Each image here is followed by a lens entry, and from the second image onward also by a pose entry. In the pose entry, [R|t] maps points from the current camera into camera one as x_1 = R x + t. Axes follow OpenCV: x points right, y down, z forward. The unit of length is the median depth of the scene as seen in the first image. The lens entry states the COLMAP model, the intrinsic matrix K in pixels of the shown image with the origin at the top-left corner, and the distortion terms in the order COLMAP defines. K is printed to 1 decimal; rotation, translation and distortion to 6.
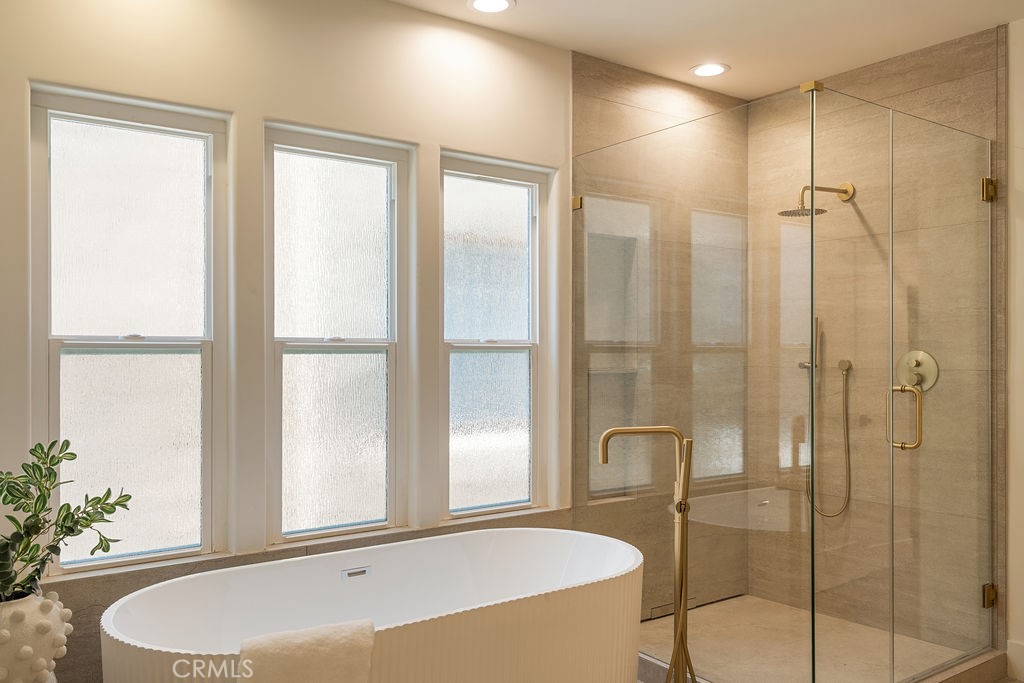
lens RADIAL K [[827.0, 0, 535.1], [0, 827.0, 353.3], [0, 0, 1]] dist [0.004169, -0.005149]
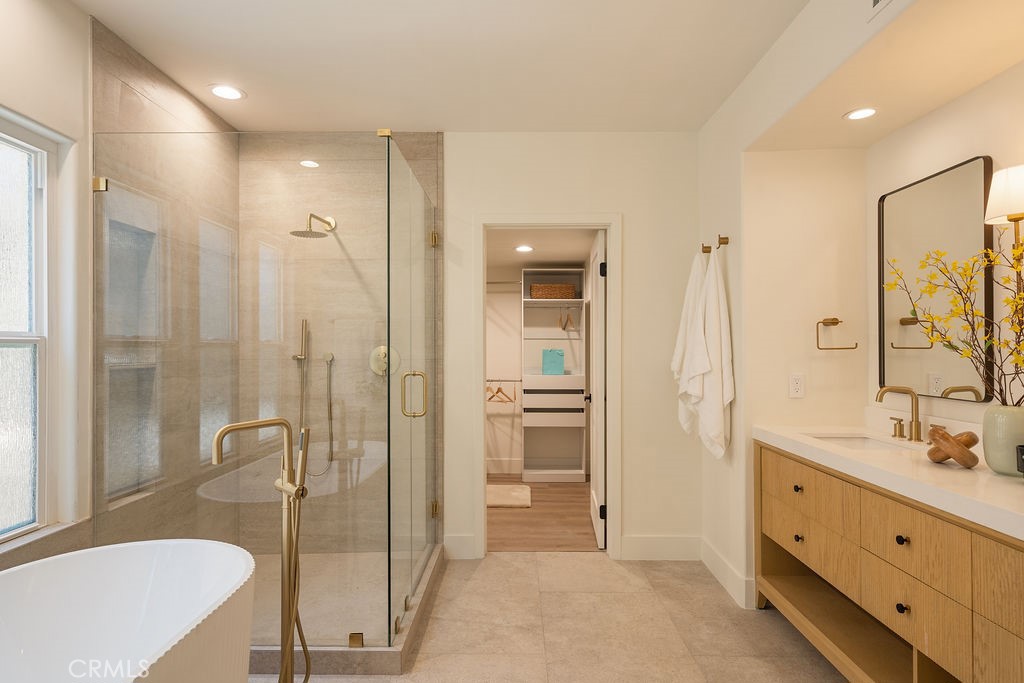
lens RADIAL K [[564.8, 0, 518.0], [0, 564.8, 347.5], [0, 0, 1]] dist [0.004200, 0.002248]
pose [[0.602230, 0.000029, 0.798323, -0.159955], [0.000792, 0.999999, -0.000634, 0.000264], [-0.798322, 0.001014, 0.602230, 0.232133]]
